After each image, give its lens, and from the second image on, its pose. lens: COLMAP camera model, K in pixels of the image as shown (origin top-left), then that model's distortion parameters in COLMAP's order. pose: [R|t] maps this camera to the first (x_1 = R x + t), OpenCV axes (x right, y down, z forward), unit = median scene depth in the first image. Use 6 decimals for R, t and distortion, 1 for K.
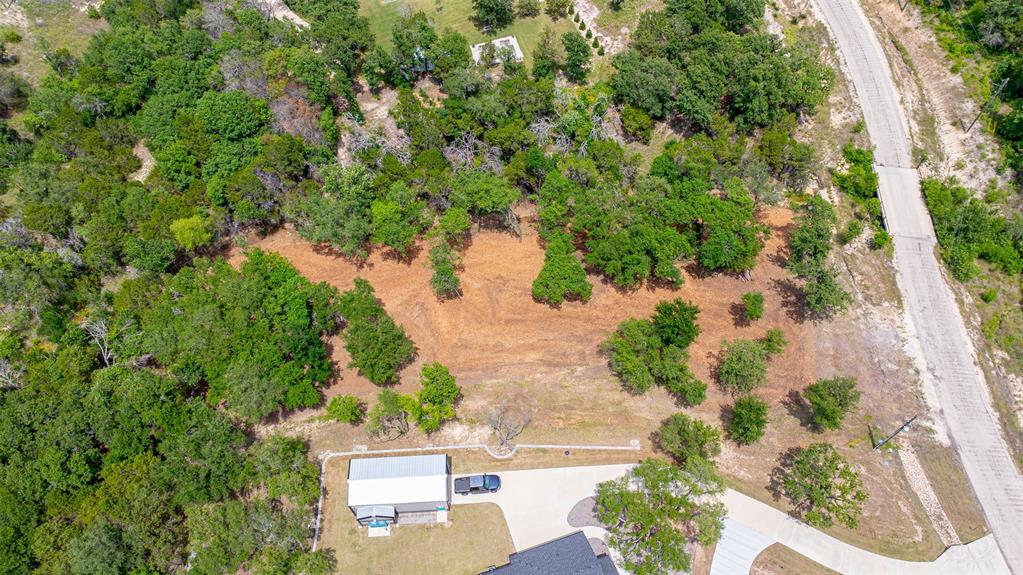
lens RADIAL K [[722.0, 0, 505.3], [0, 722.0, 294.0], [0, 0, 1]] dist [-0.038920, 0.029617]
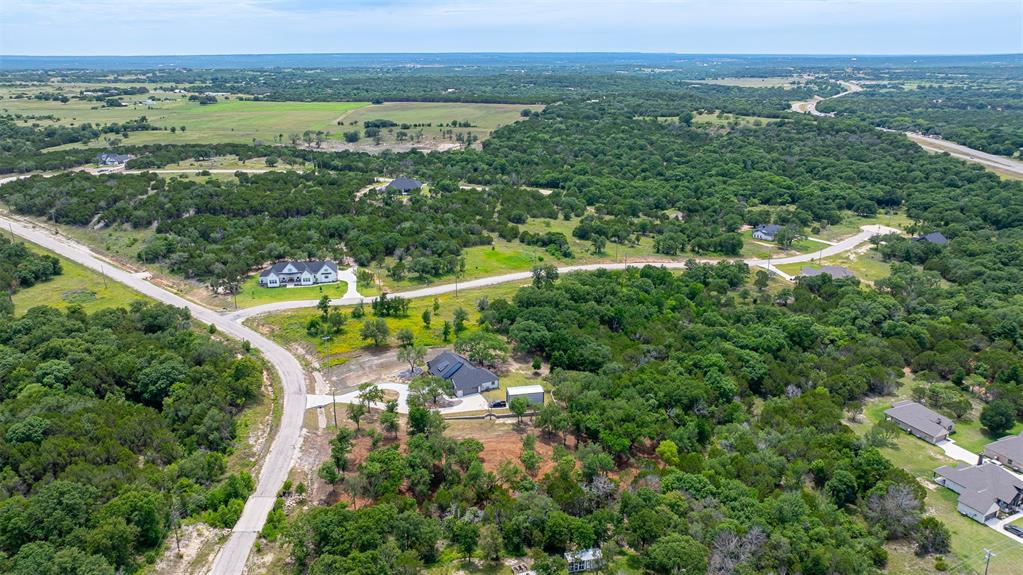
lens RADIAL K [[722.0, 0, 502.6], [0, 722.0, 288.0], [0, 0, 1]] dist [-0.038920, 0.029617]
pose [[-0.990432, 0.054511, -0.126778, 0.211064], [-0.108321, 0.262111, 0.958939, -2.003837], [0.085503, 0.963497, -0.253699, 1.064913]]
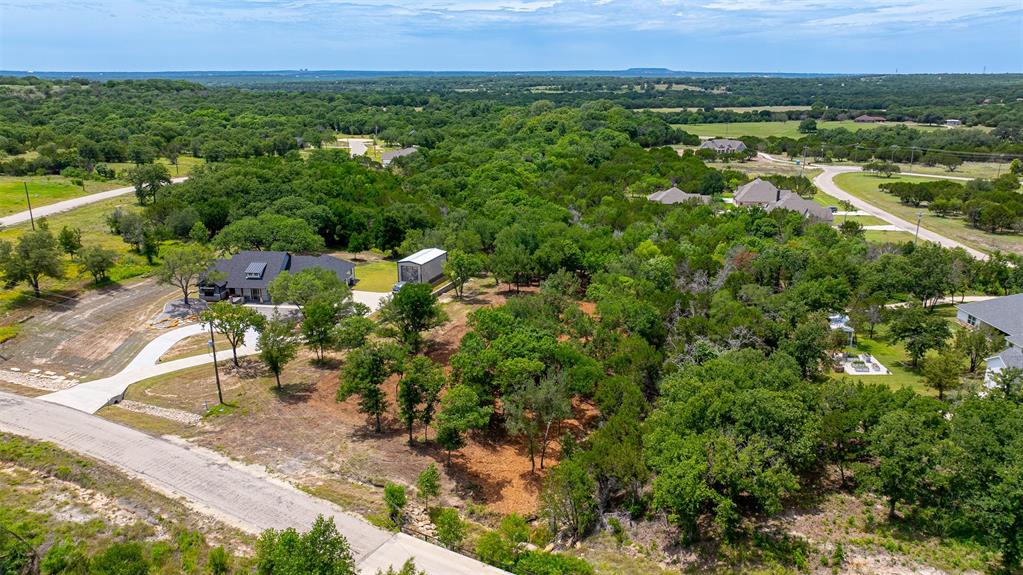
lens RADIAL K [[722.0, 0, 512.9], [0, 722.0, 276.5], [0, 0, 1]] dist [-0.038920, 0.029617]
pose [[-0.408061, 0.252222, -0.877423, 1.049976], [-0.767721, 0.425299, 0.479297, -0.588459], [0.494057, 0.869198, 0.020088, 0.897549]]
